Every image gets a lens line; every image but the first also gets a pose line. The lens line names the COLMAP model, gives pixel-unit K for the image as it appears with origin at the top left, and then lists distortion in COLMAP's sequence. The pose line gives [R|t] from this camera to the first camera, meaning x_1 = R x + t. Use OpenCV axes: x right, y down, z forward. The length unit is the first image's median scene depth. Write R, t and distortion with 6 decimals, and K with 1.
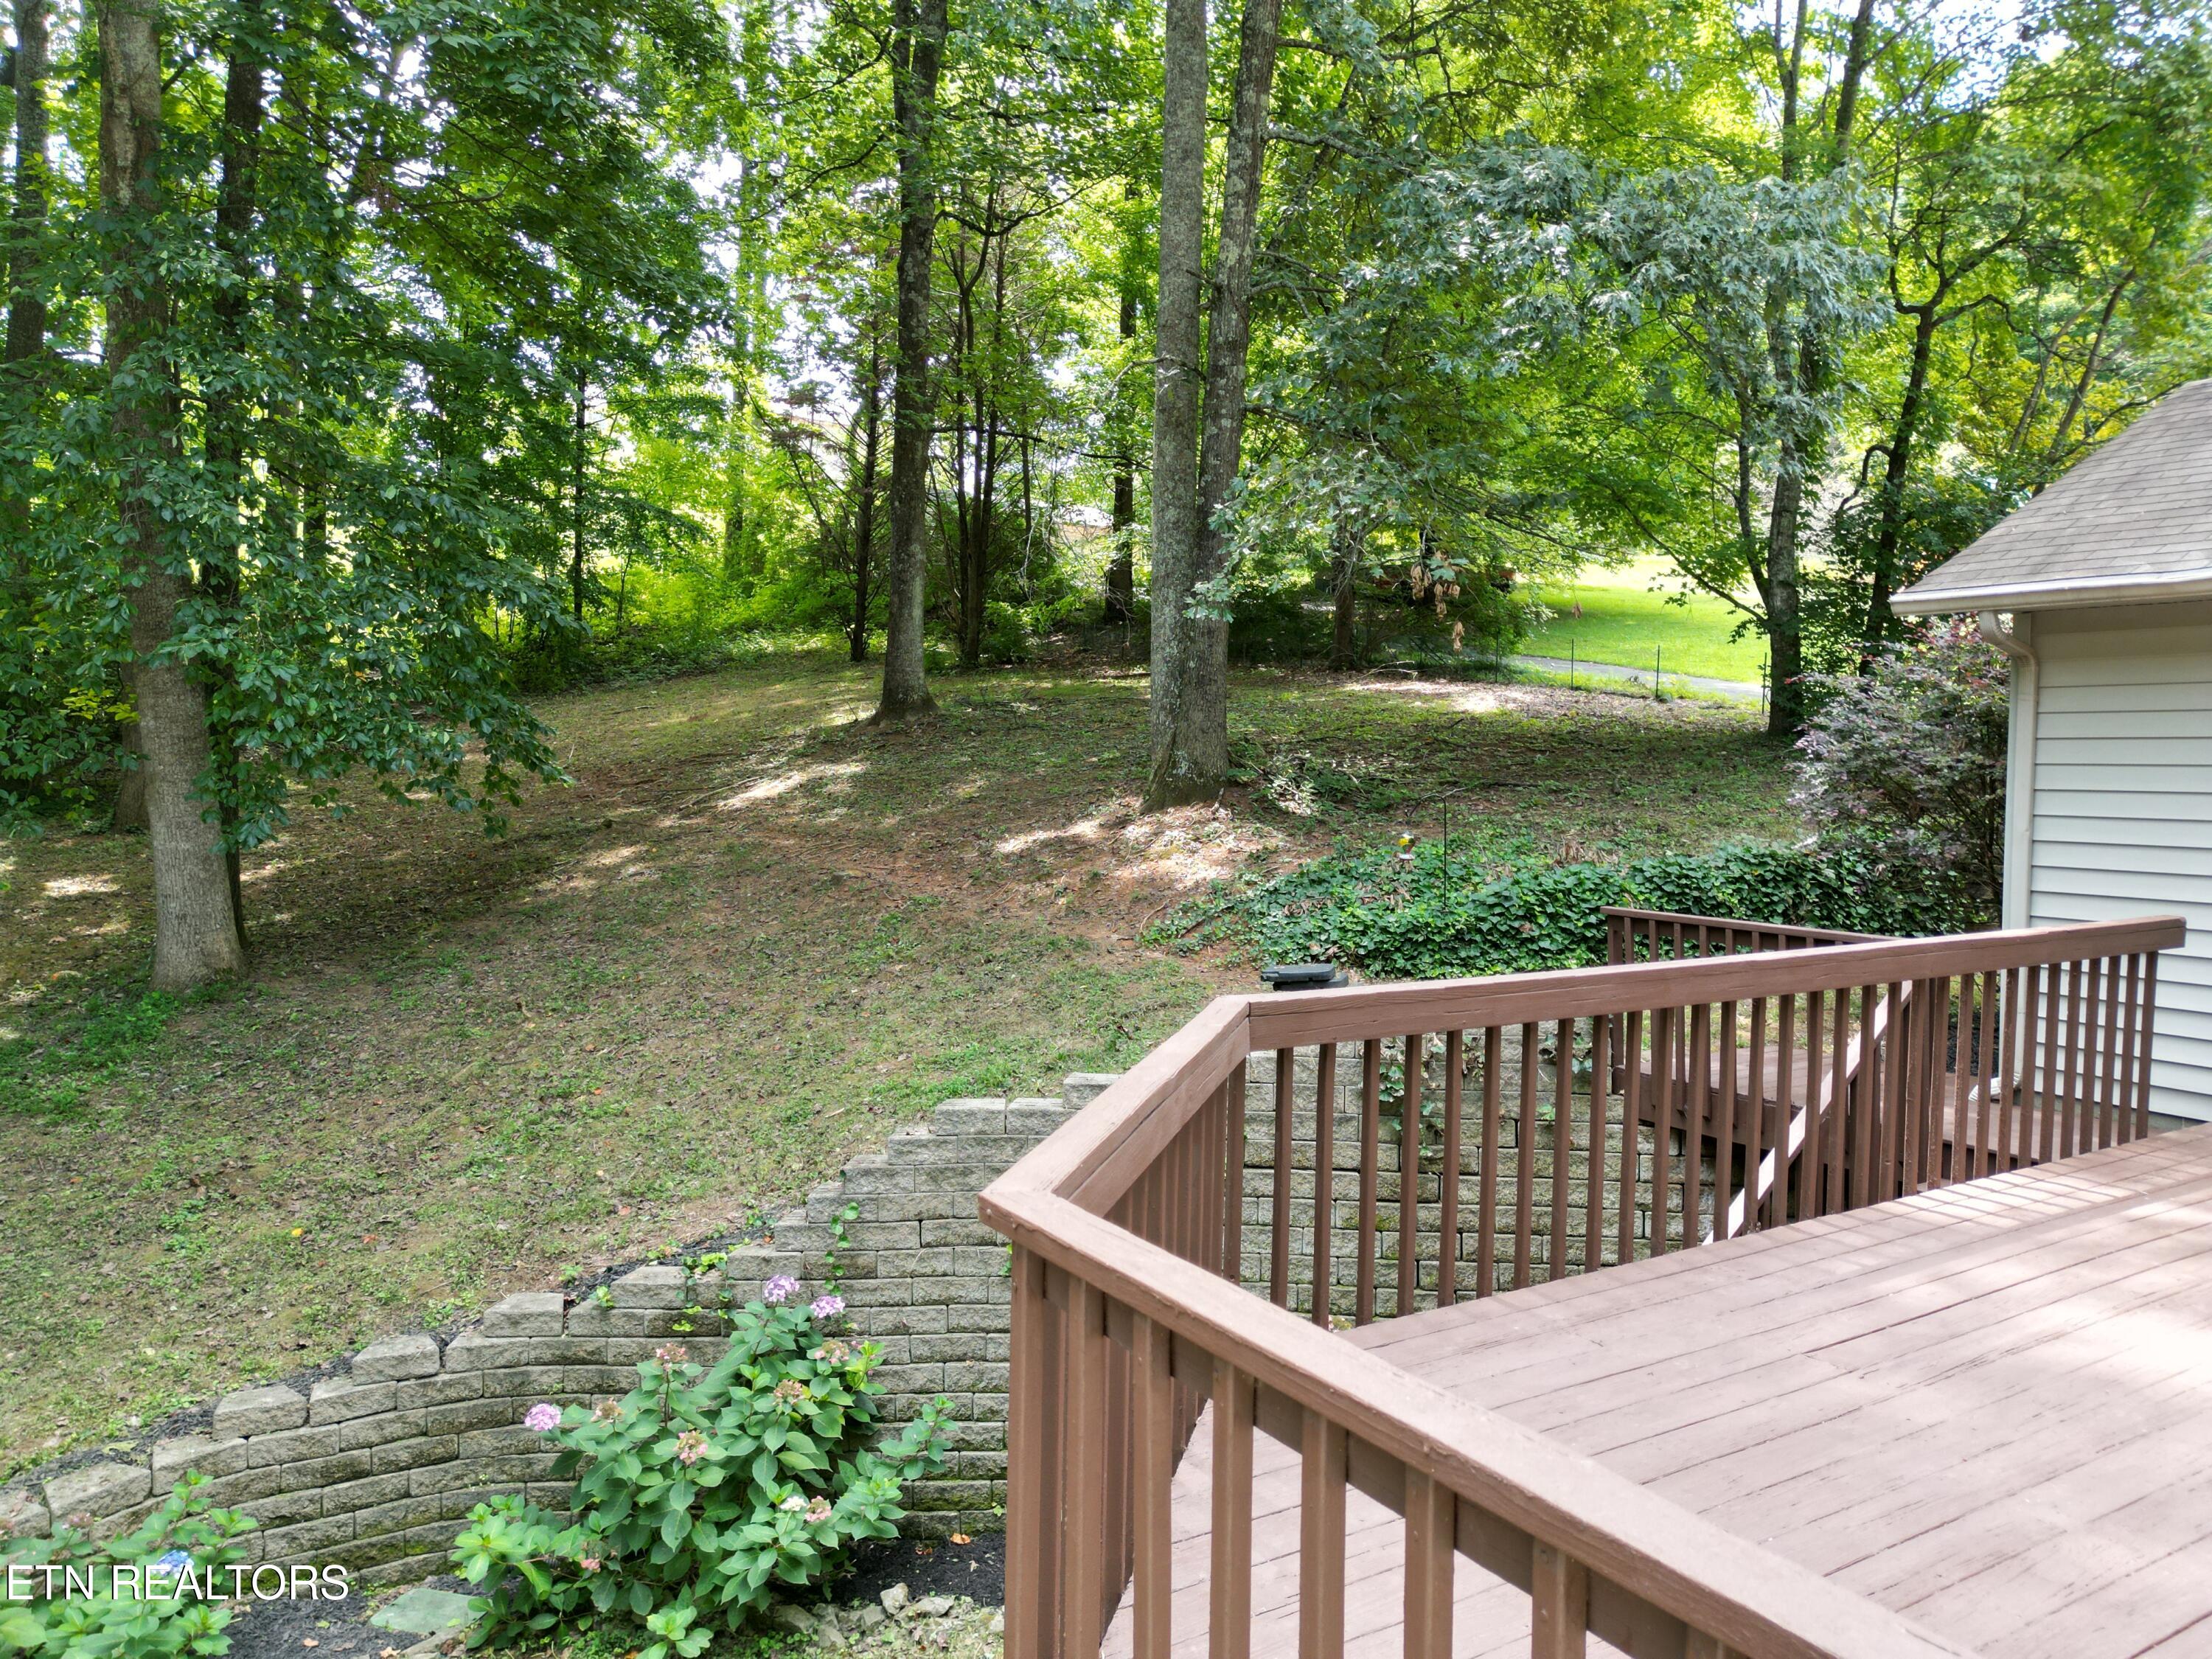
lens RADIAL K [[1549.1, 0, 1099.0], [0, 1549.1, 826.3], [0, 0, 1]] dist [0.051765, -0.028687]
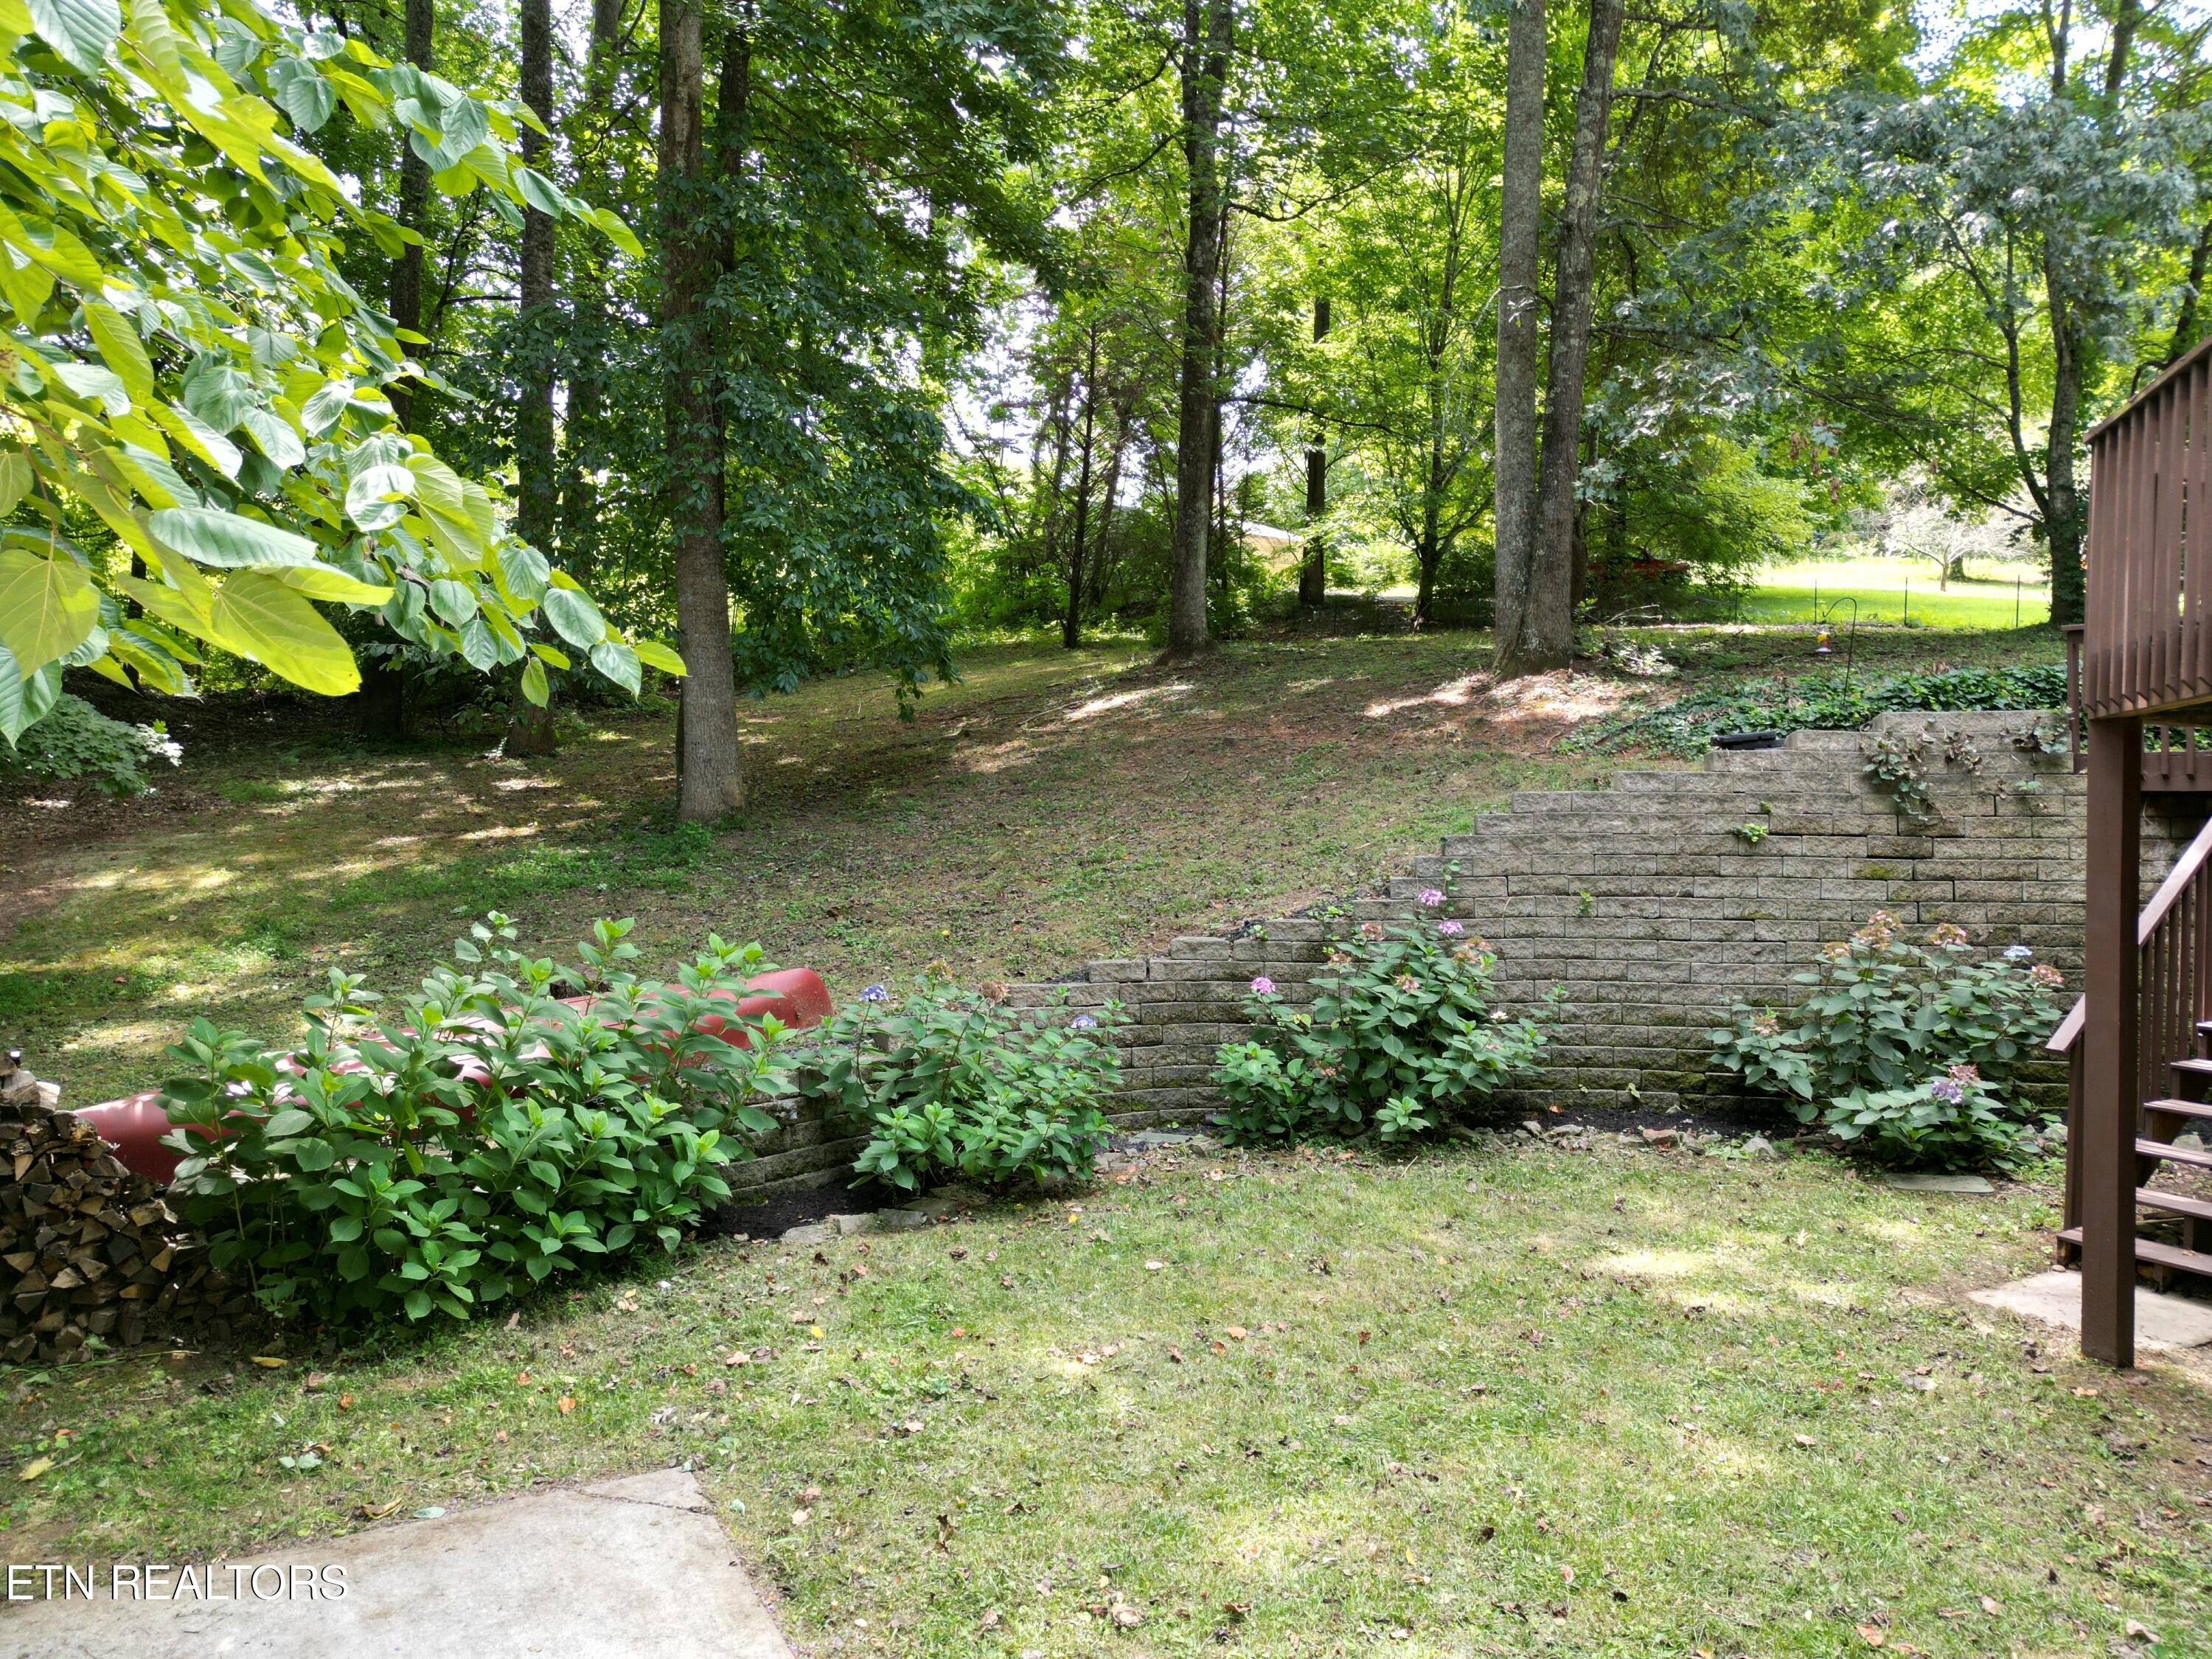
lens RADIAL K [[1549.1, 0, 1103.5], [0, 1549.1, 832.2], [0, 0, 1]] dist [0.051765, -0.028687]
pose [[0.998789, 0.002196, -0.049142, -0.208684], [-0.003771, 0.999481, -0.031991, 0.141311], [0.049047, 0.032137, 0.998279, -0.160602]]
